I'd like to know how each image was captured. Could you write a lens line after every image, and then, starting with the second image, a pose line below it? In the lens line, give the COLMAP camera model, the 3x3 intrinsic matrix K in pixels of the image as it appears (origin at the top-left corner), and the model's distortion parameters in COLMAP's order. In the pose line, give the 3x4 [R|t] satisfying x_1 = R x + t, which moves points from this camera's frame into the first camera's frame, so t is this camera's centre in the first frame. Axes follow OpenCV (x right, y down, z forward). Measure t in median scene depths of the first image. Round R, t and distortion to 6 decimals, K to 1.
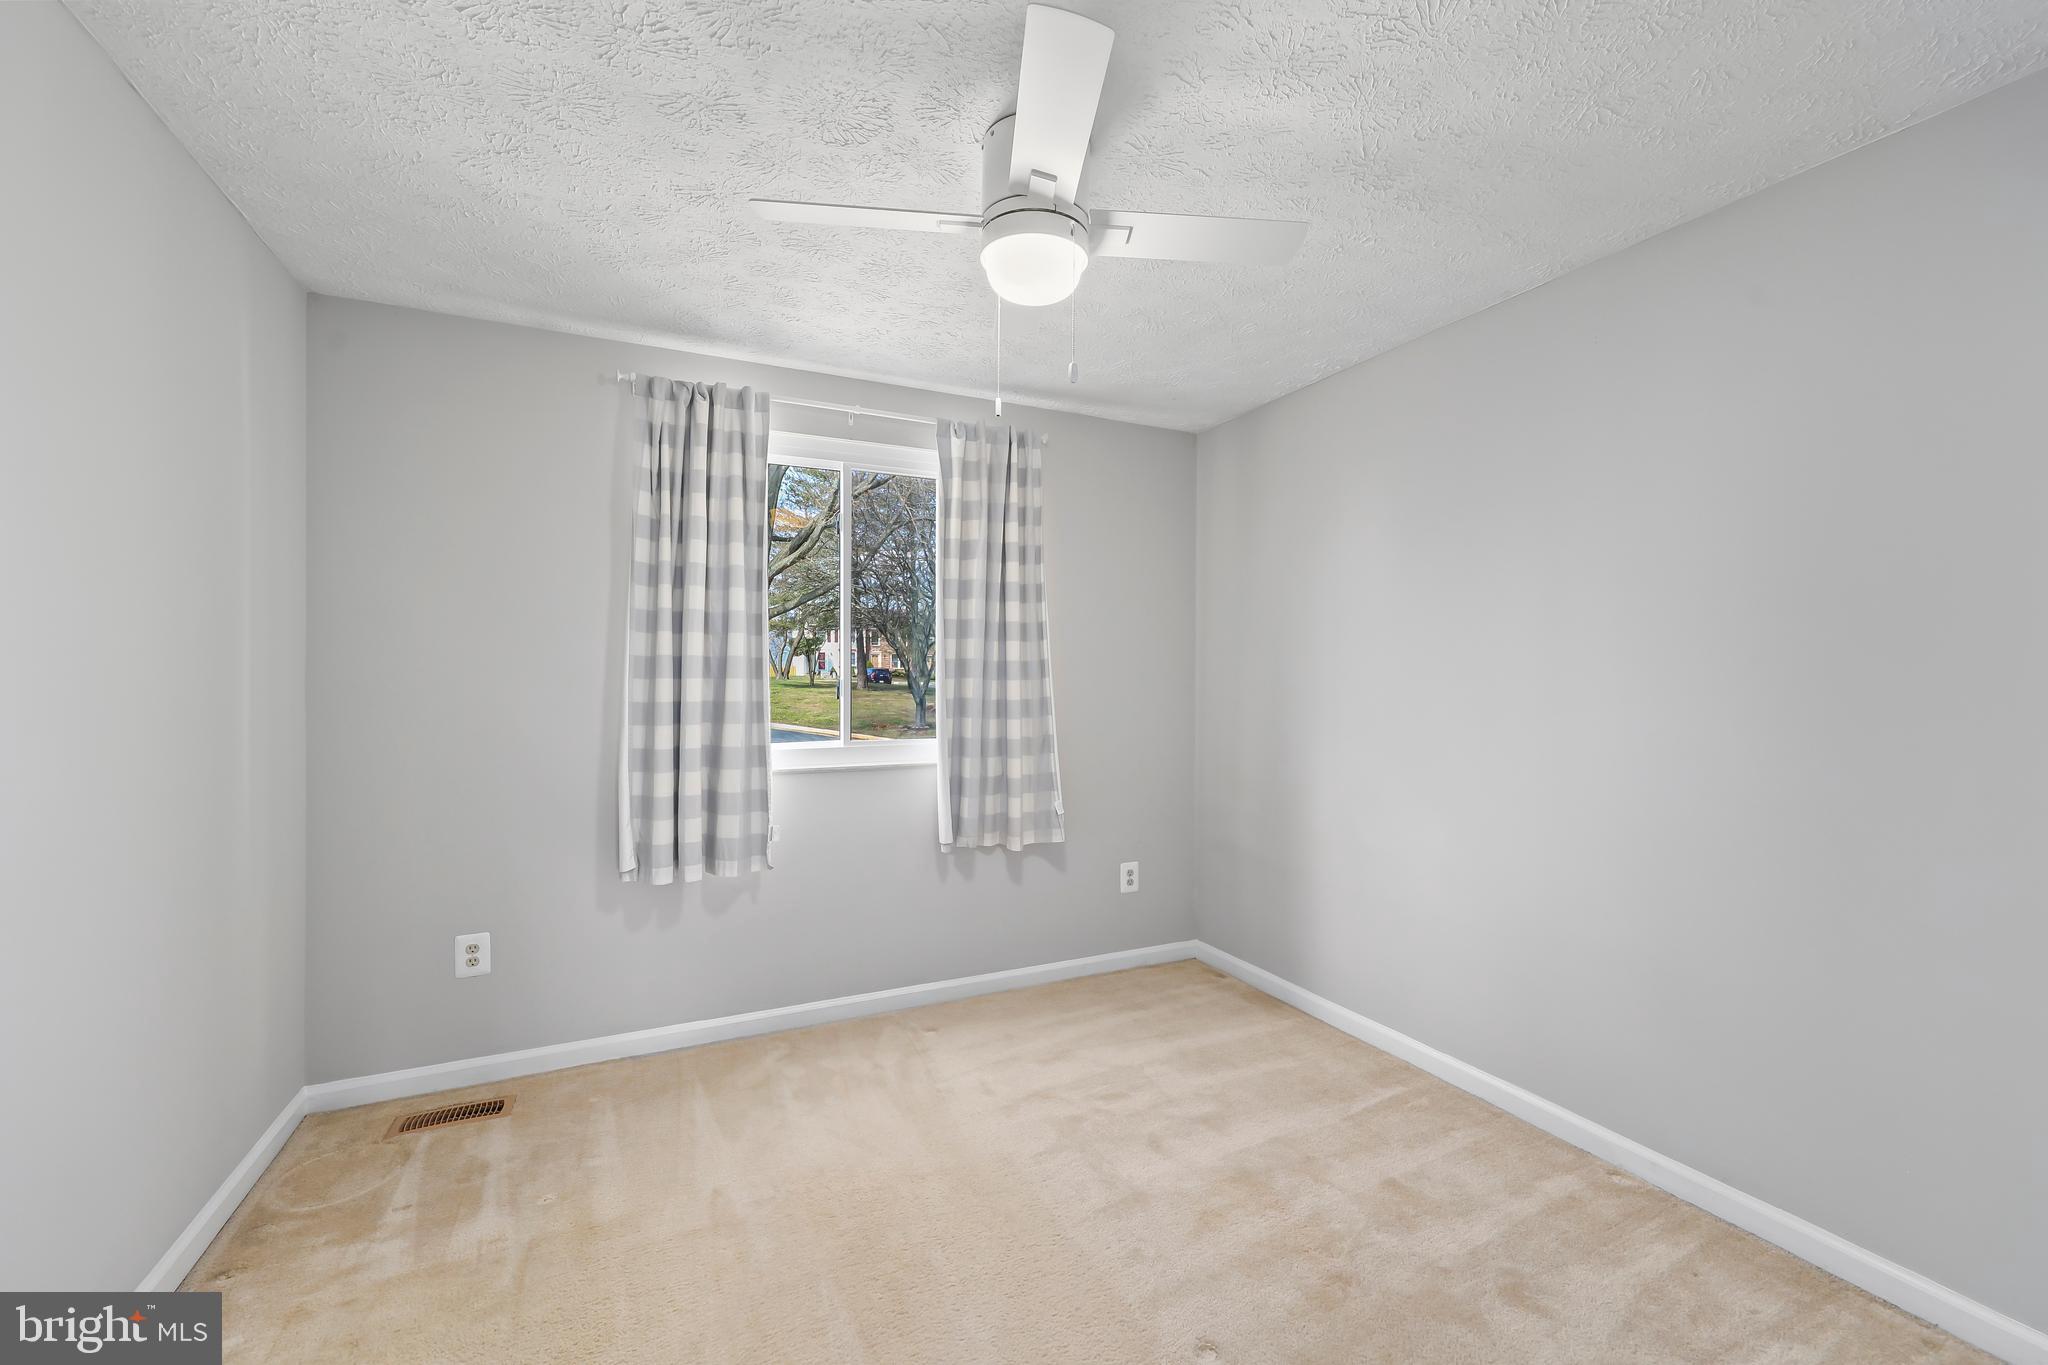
lens RADIAL K [[834.8, 0, 1021.6], [0, 834.8, 682.9], [0, 0, 1]] dist [0.000519, 0.000640]
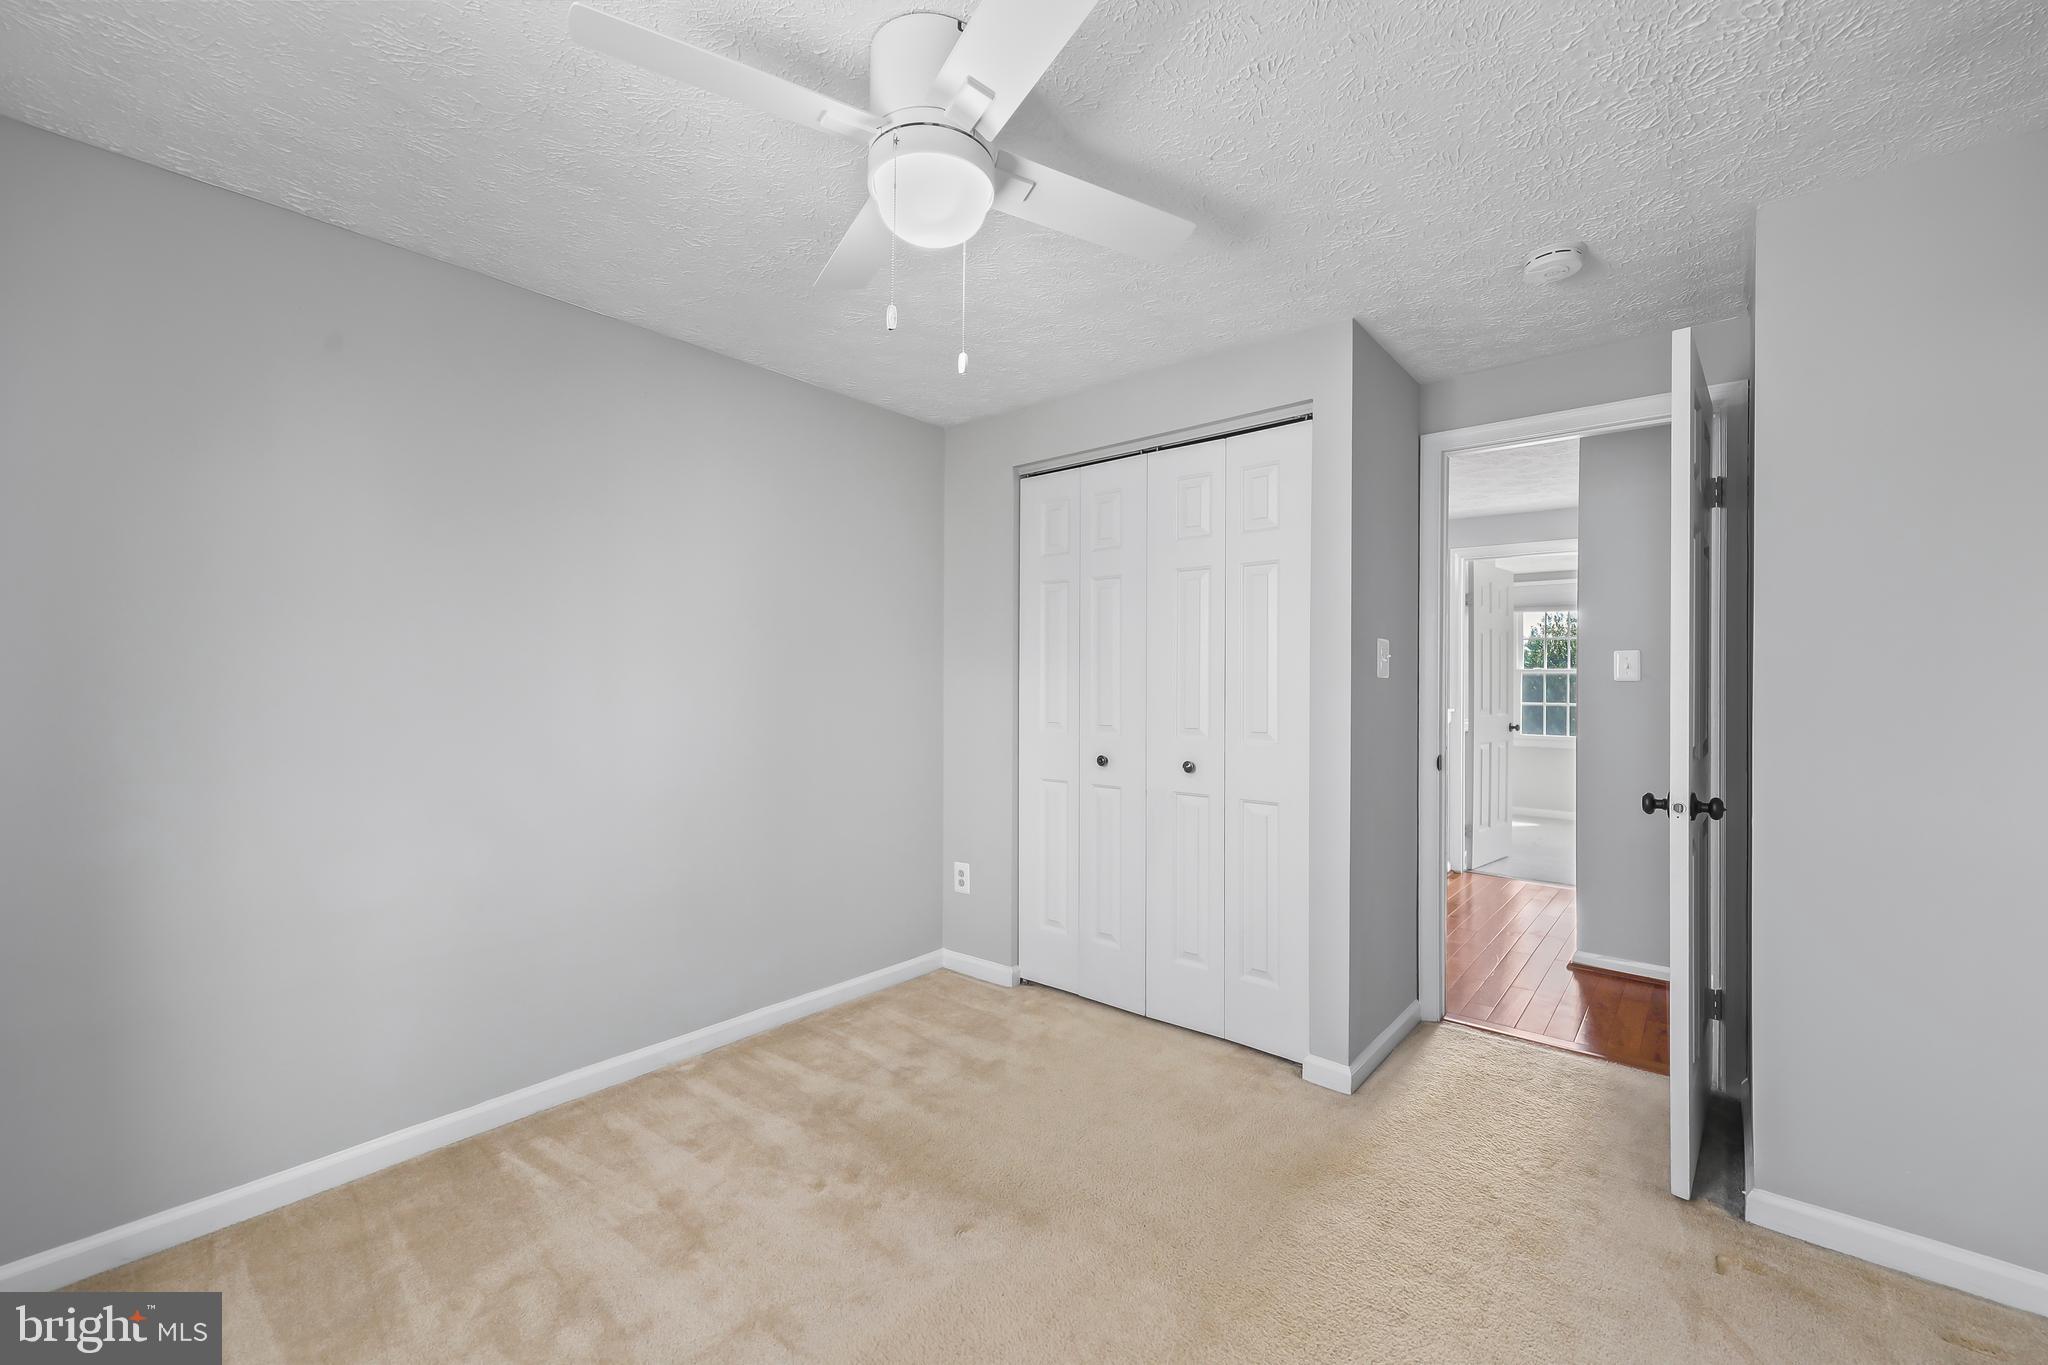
lens RADIAL K [[834.8, 0, 1027.0], [0, 834.8, 689.7], [0, 0, 1]] dist [0.000519, 0.000640]
pose [[-0.419179, -0.004494, 0.907892, -0.738737], [0.010538, 0.999896, 0.009815, -0.000233], [-0.907842, 0.013681, -0.419088, 1.143414]]
